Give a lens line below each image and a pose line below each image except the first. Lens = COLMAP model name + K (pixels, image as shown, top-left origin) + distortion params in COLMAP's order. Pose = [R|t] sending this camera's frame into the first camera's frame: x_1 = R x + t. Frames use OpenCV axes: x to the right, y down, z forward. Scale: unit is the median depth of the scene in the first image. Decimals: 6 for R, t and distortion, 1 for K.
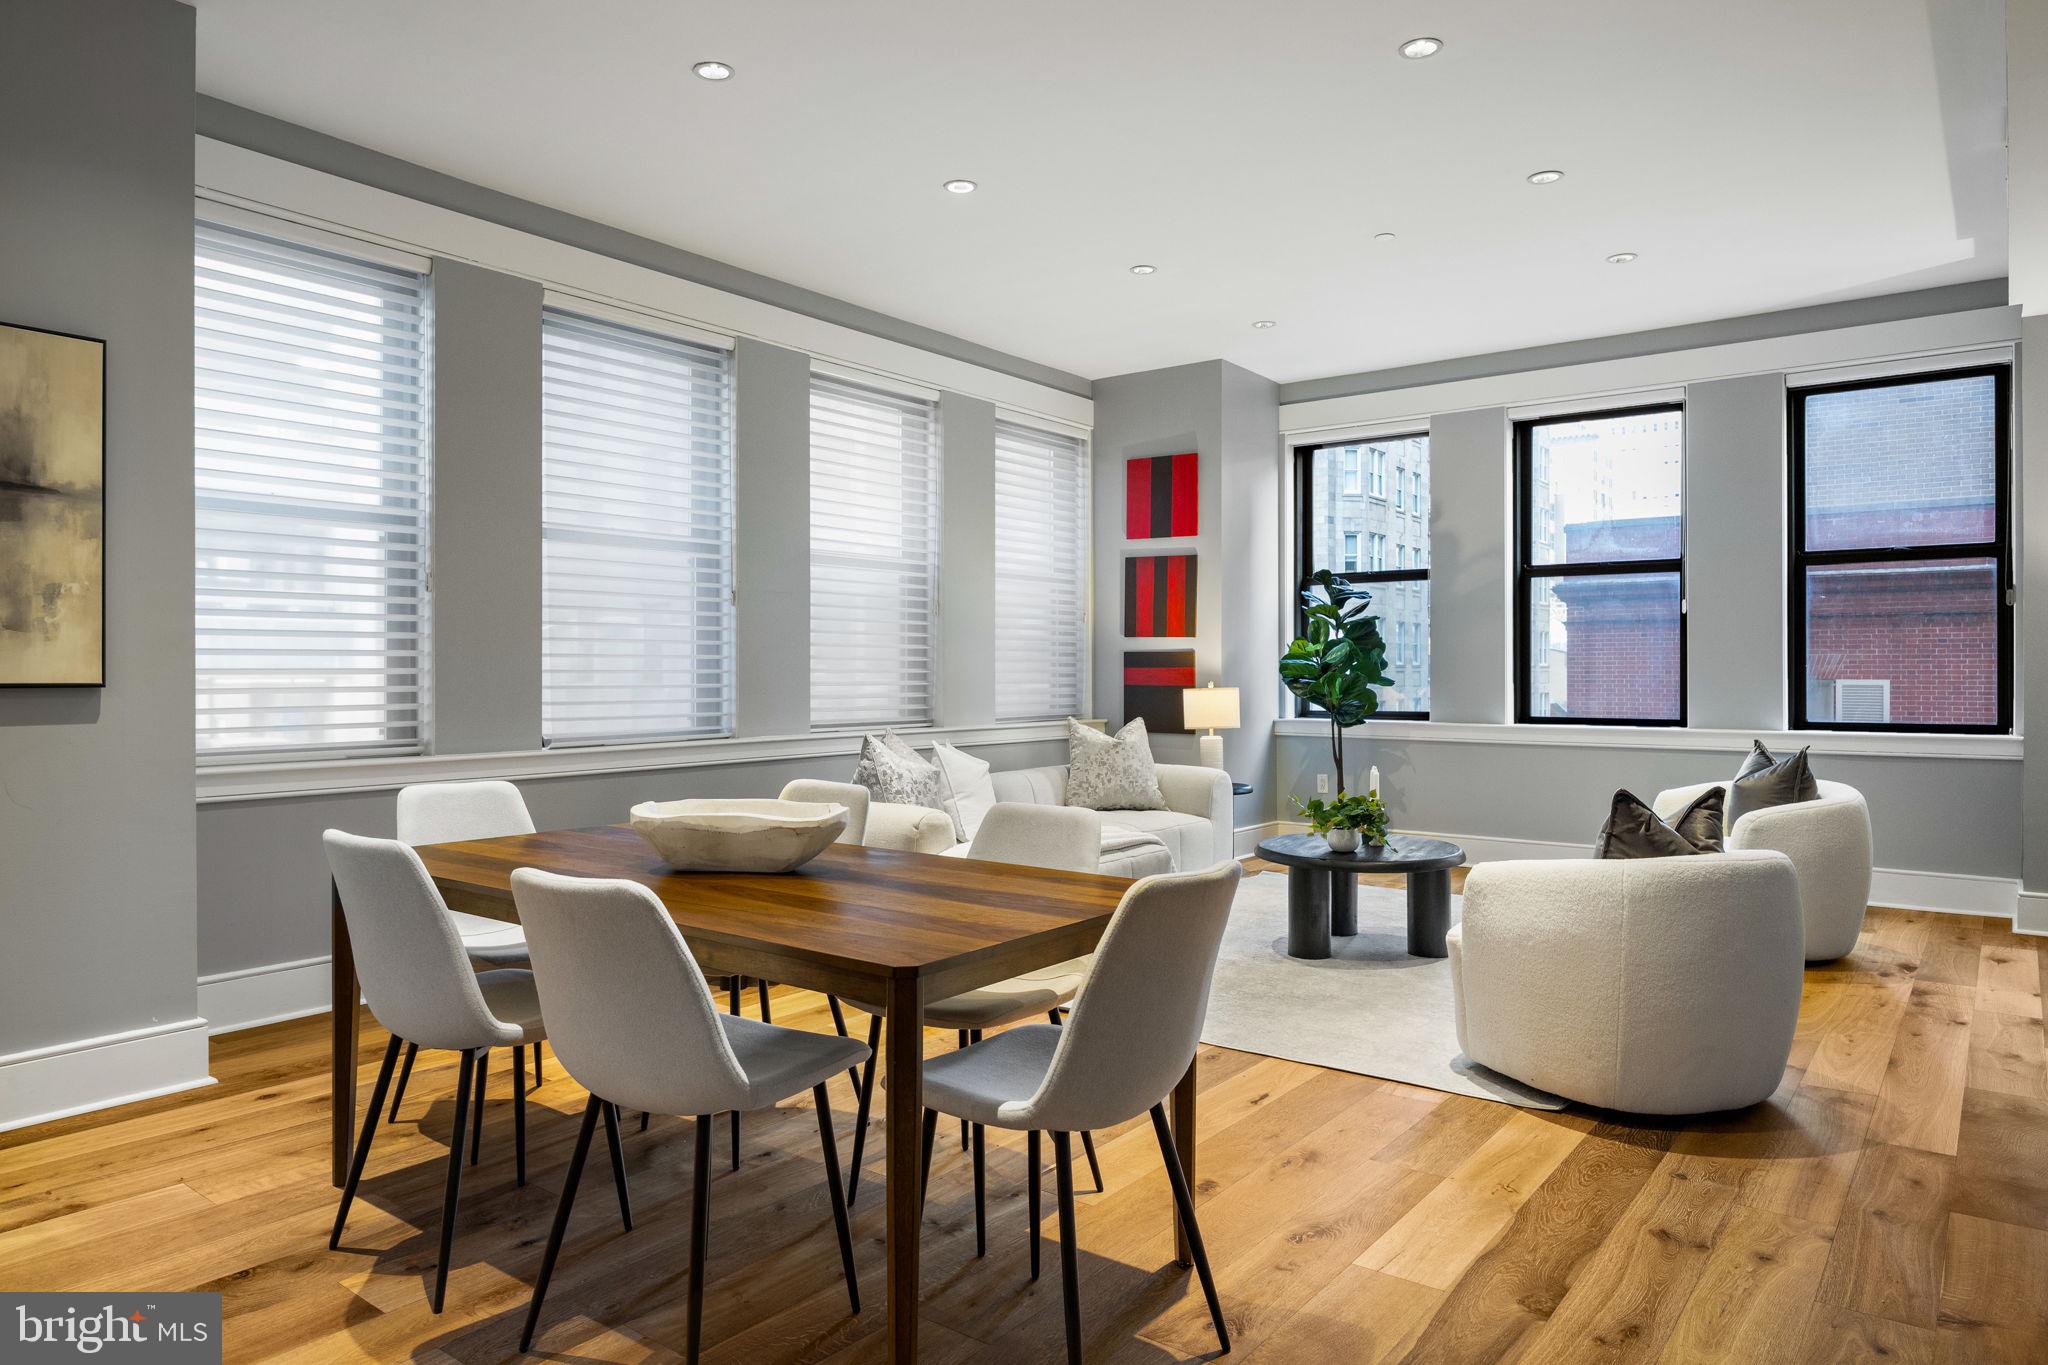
lens RADIAL K [[1290.4, 0, 1017.7], [0, 1290.4, 664.7], [0, 0, 1]] dist [-0.002753, 0.002640]
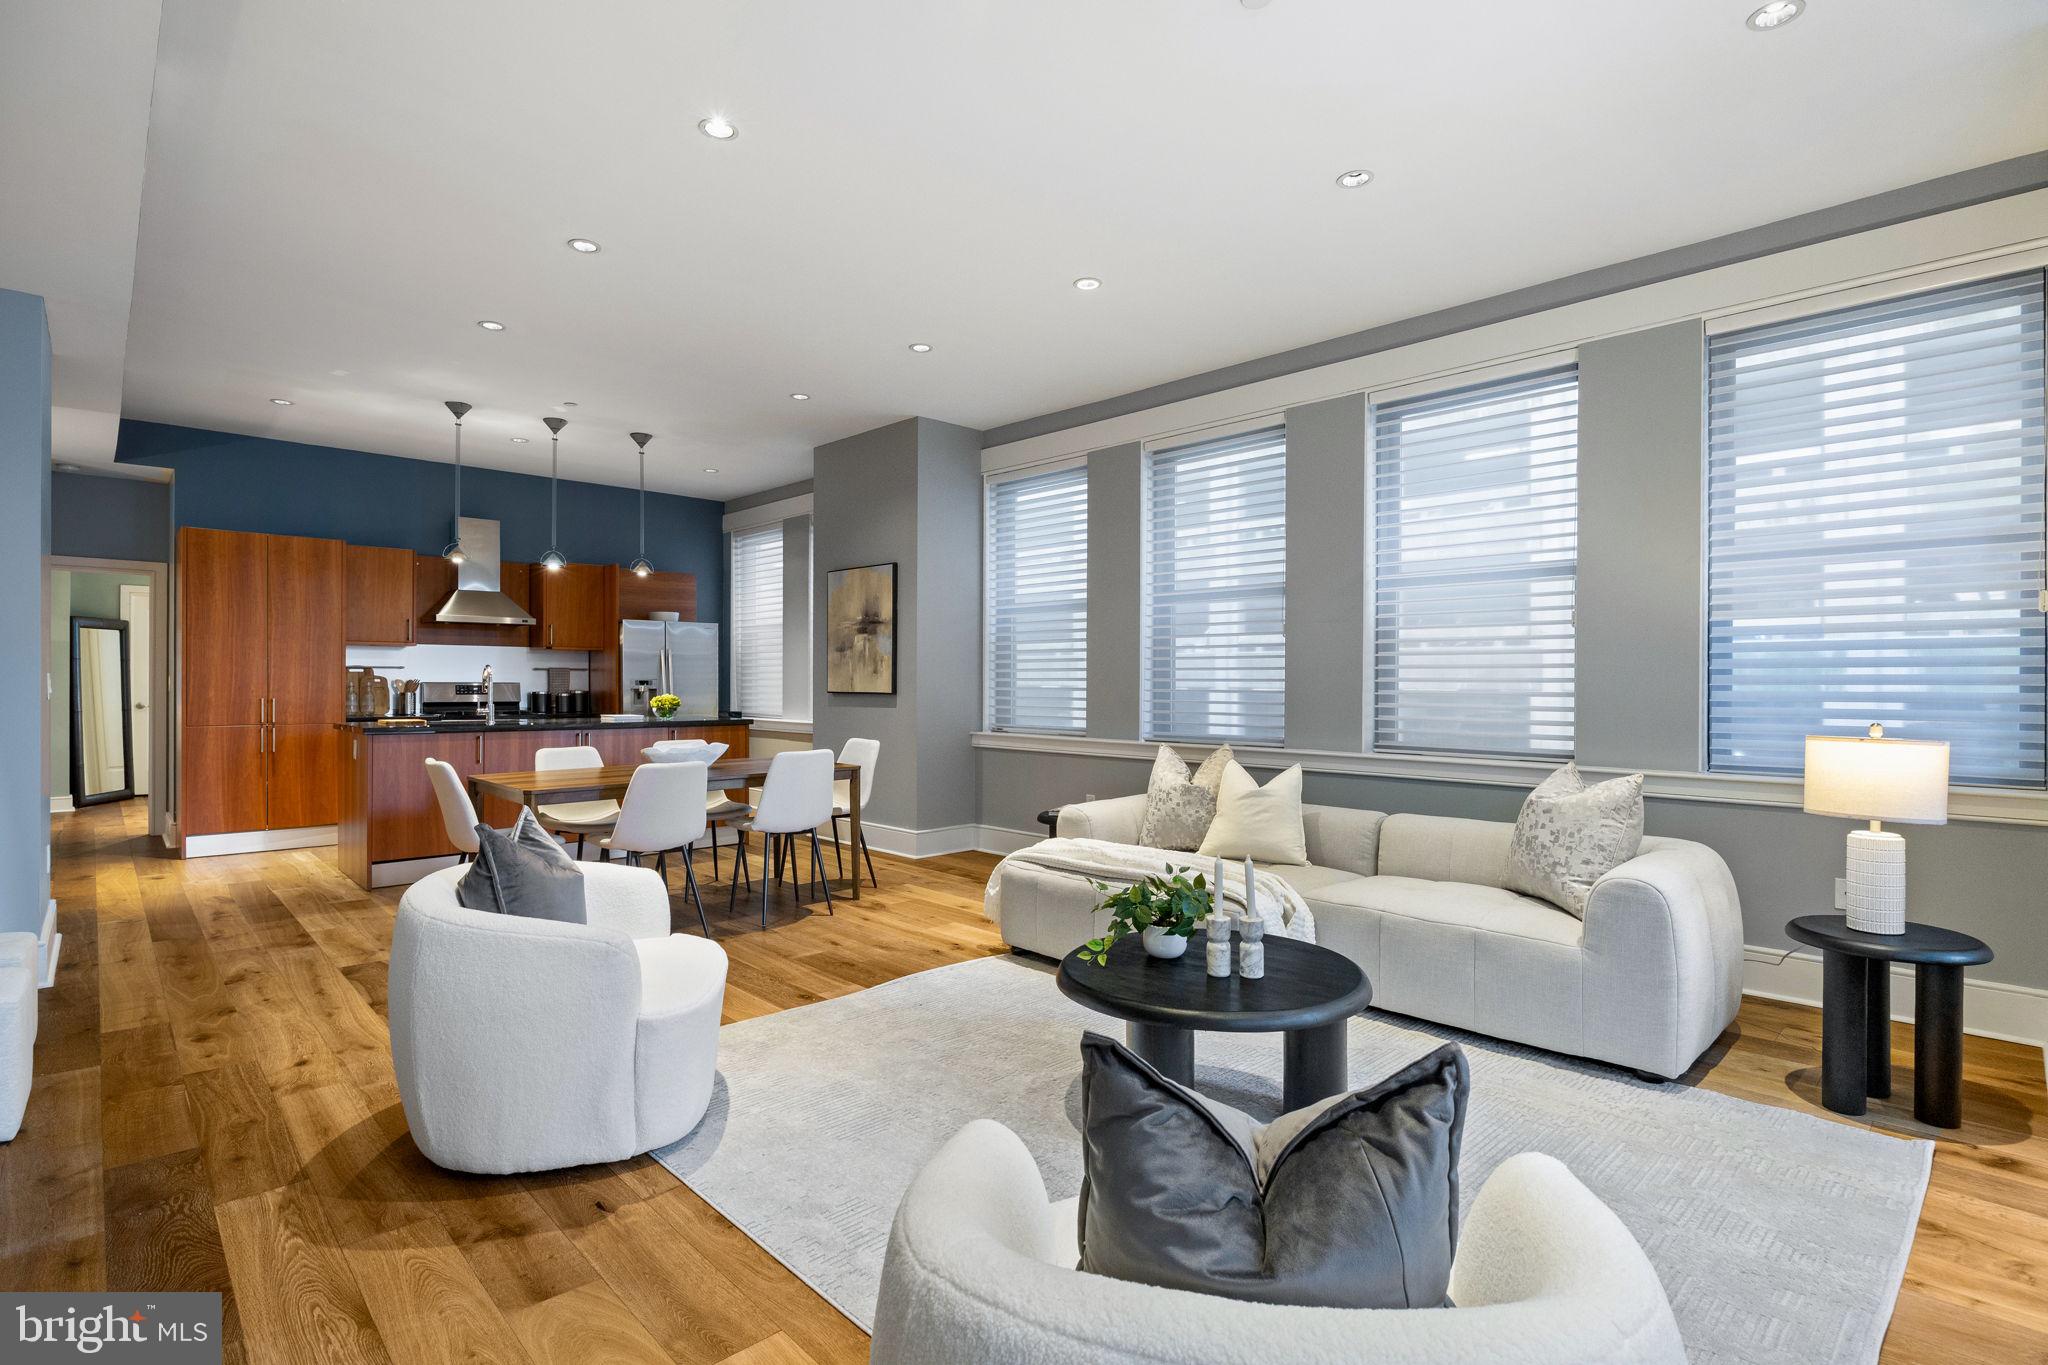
lens RADIAL K [[988.0, 0, 1004.8], [0, 988.0, 693.4], [0, 0, 1]] dist [0.020710, -0.001168]
pose [[-0.170520, 0.011549, -0.985286, 0.796052], [0.001122, 0.999933, 0.011527, -0.004413], [0.985354, 0.000860, -0.170522, 1.001219]]
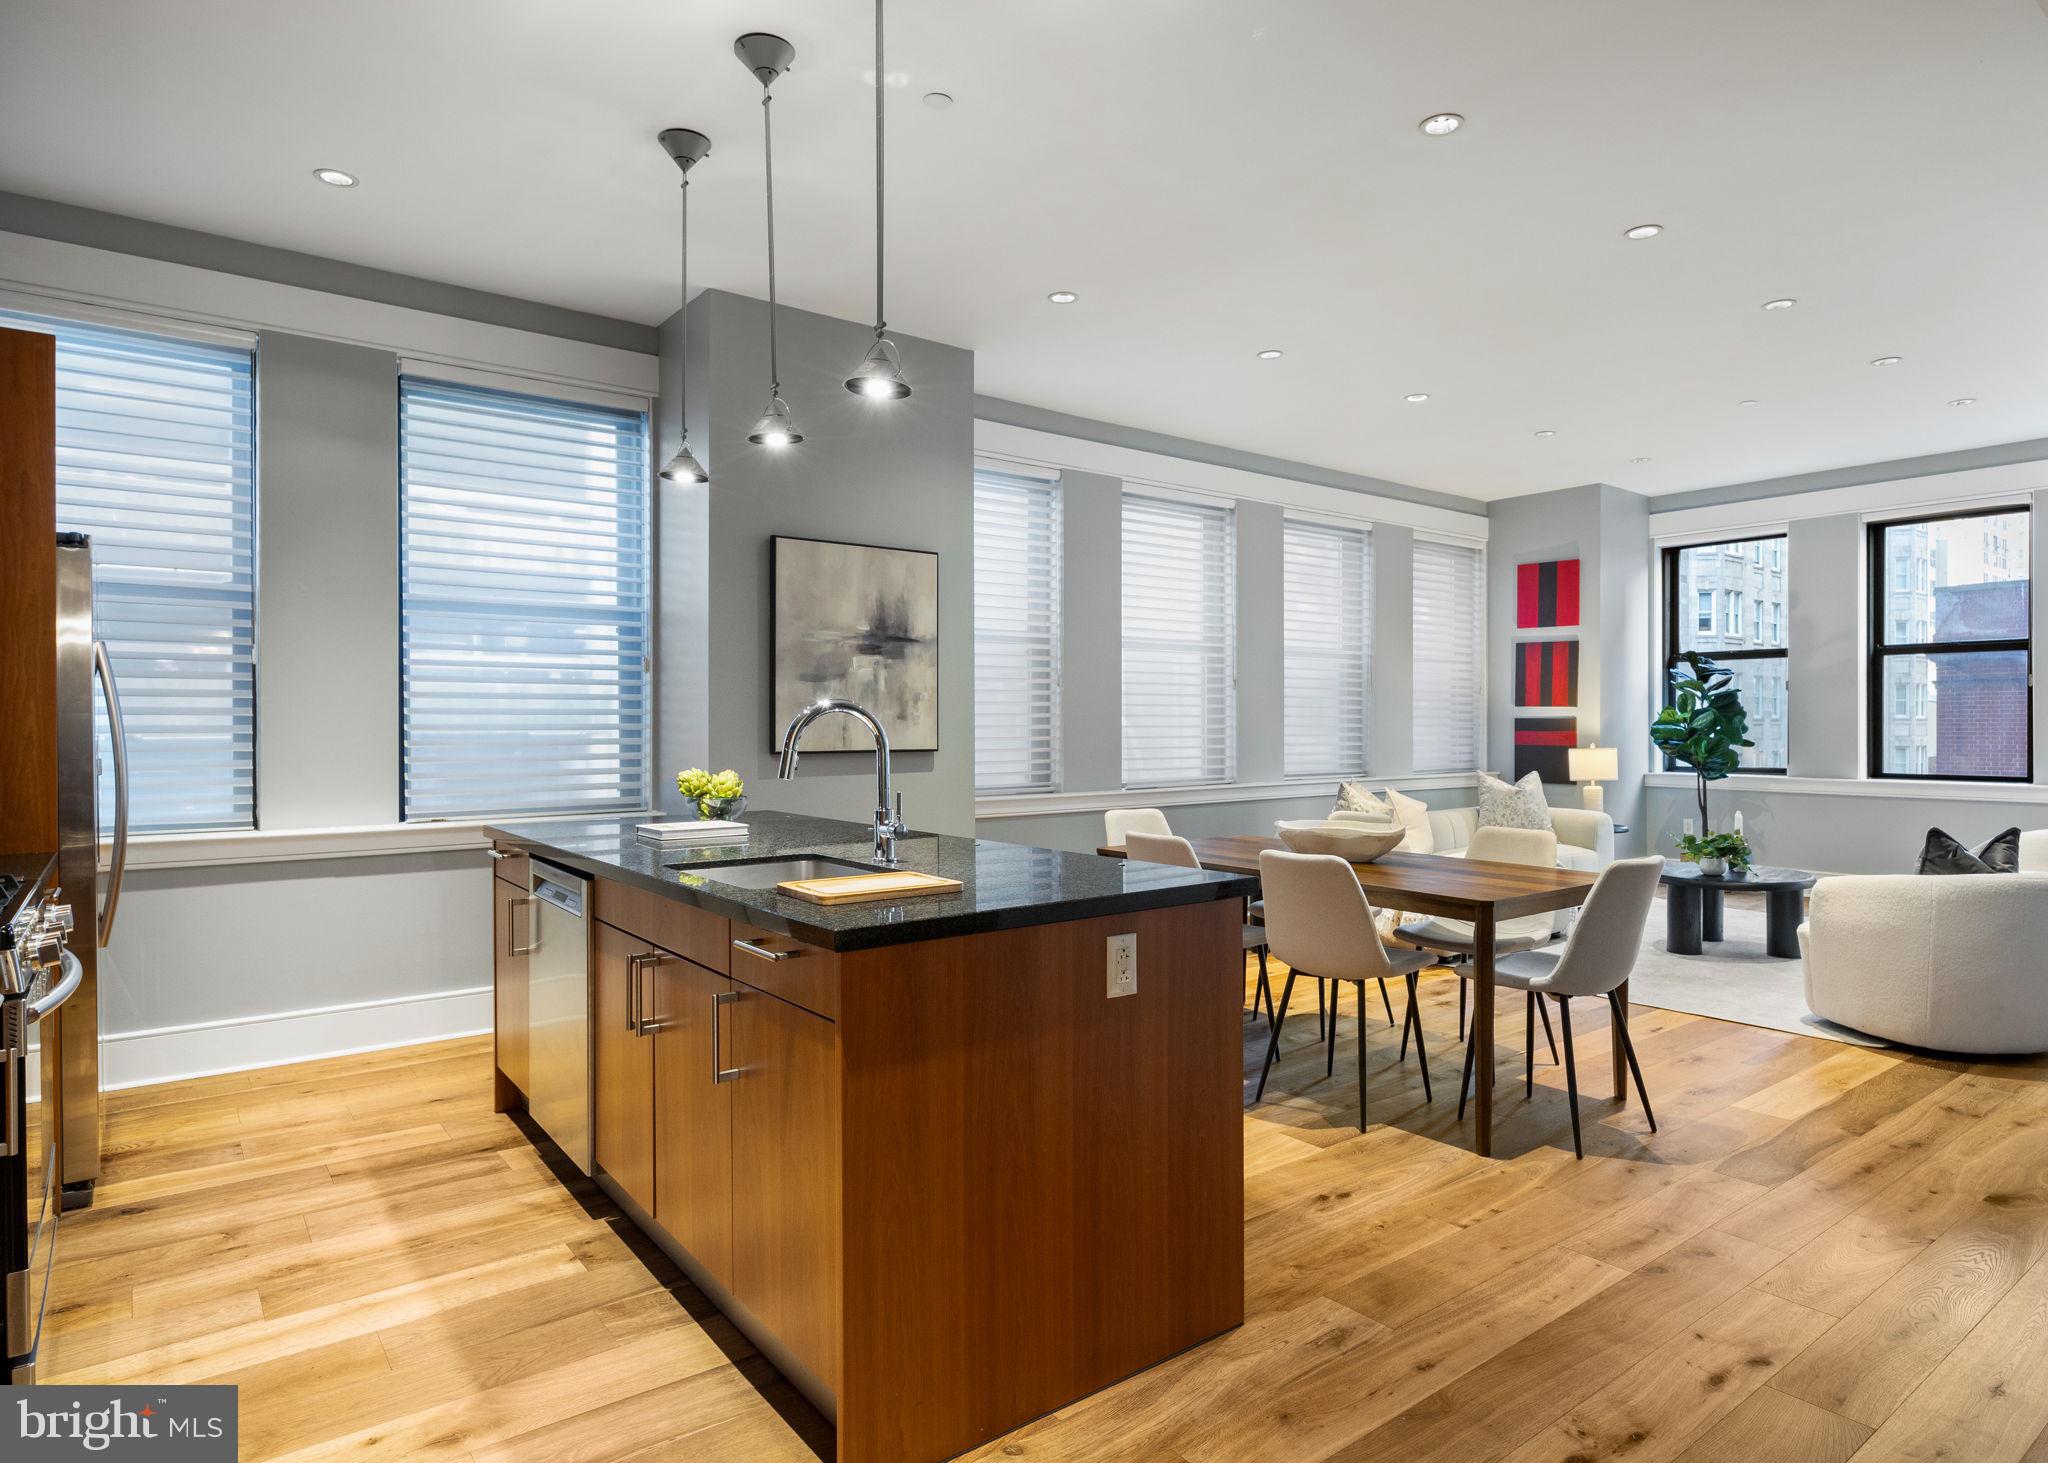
lens RADIAL K [[1173.5, 0, 1067.6], [0, 1173.5, 724.7], [0, 0, 1]] dist [0.003816, -0.003853]
pose [[0.970667, -0.000588, -0.240427, -0.098152], [0.002183, 0.999977, 0.006370, -0.017982], [0.240417, -0.006708, 0.970646, -0.320772]]
